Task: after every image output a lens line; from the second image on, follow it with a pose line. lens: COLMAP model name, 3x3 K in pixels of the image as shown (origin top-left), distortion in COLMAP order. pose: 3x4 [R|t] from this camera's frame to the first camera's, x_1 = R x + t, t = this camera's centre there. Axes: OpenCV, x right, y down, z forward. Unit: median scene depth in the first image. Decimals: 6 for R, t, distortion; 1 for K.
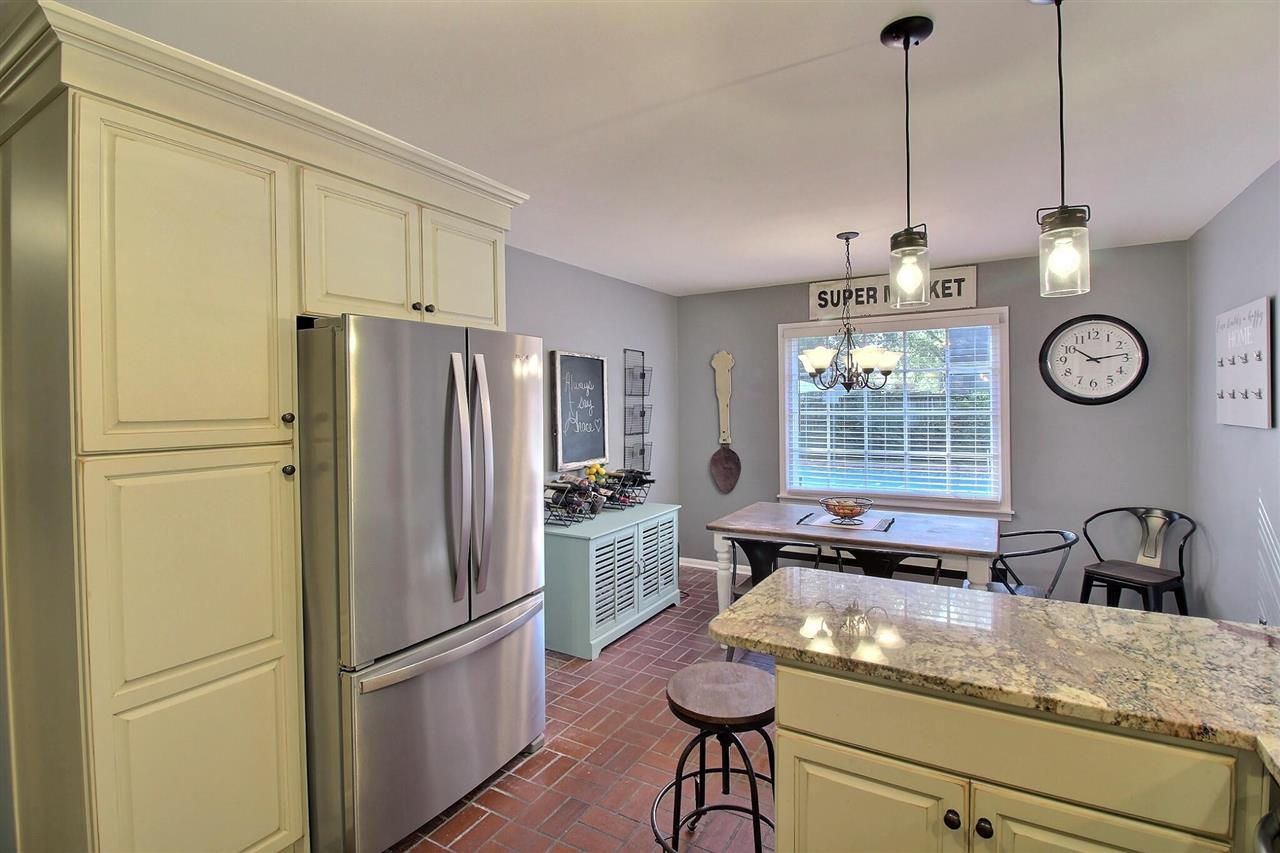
lens RADIAL K [[590.8, 0, 645.0], [0, 590.8, 405.5], [0, 0, 1]] dist [0.000318, -0.012061]
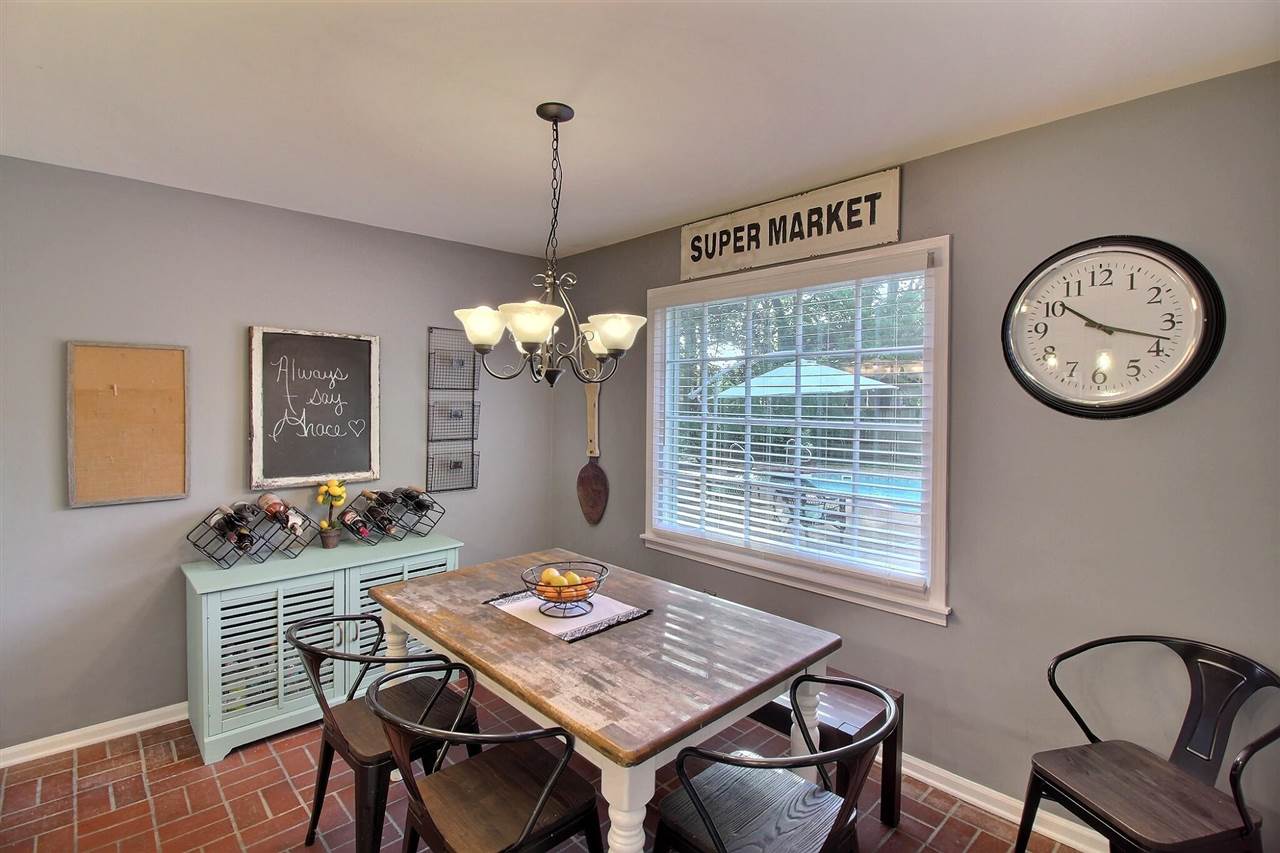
lens RADIAL K [[590.8, 0, 645.0], [0, 590.8, 405.5], [0, 0, 1]] dist [0.000318, -0.012061]
pose [[0.963888, 0.020811, -0.265494, 0.467464], [-0.019333, 0.999780, 0.008177, -0.008043], [0.265605, -0.002749, 0.964078, 0.375576]]
